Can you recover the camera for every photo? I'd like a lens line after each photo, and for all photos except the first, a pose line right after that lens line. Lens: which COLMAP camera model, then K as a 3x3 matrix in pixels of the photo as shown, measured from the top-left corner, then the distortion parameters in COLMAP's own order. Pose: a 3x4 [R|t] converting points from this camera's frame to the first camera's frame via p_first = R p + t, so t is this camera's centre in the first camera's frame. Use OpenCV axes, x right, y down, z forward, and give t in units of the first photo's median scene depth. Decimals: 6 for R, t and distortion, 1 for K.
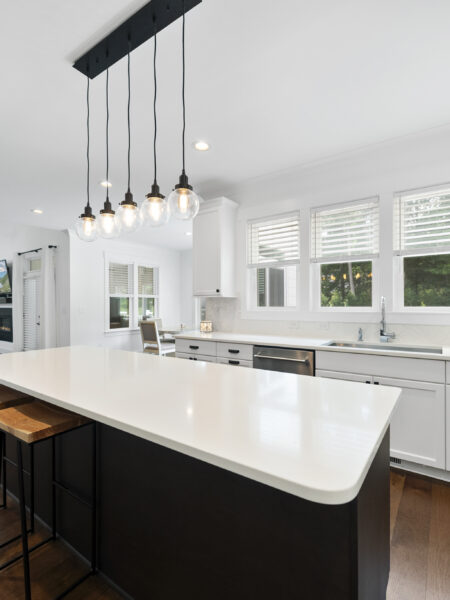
lens RADIAL K [[306.3, 0, 228.6], [0, 306.3, 300.3], [0, 0, 1]] dist [0.001706, -0.000273]
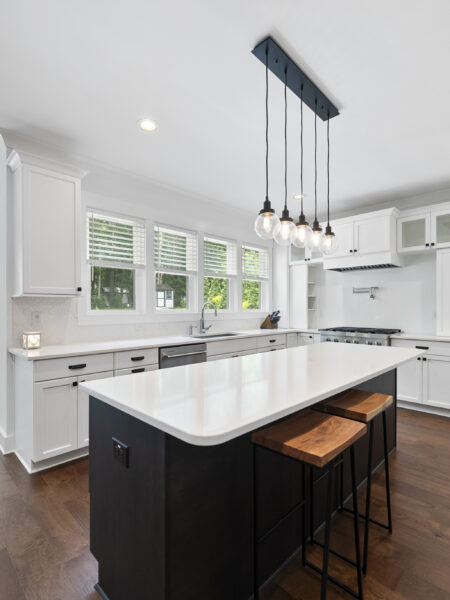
lens RADIAL K [[306.3, 0, 228.8], [0, 306.3, 305.8], [0, 0, 1]] dist [0.001706, -0.000273]
pose [[0.156343, 0.007045, 0.987678, -0.847632], [-0.014897, 0.999878, -0.004774, 0.009361], [-0.987590, -0.013968, 0.156429, 0.589374]]
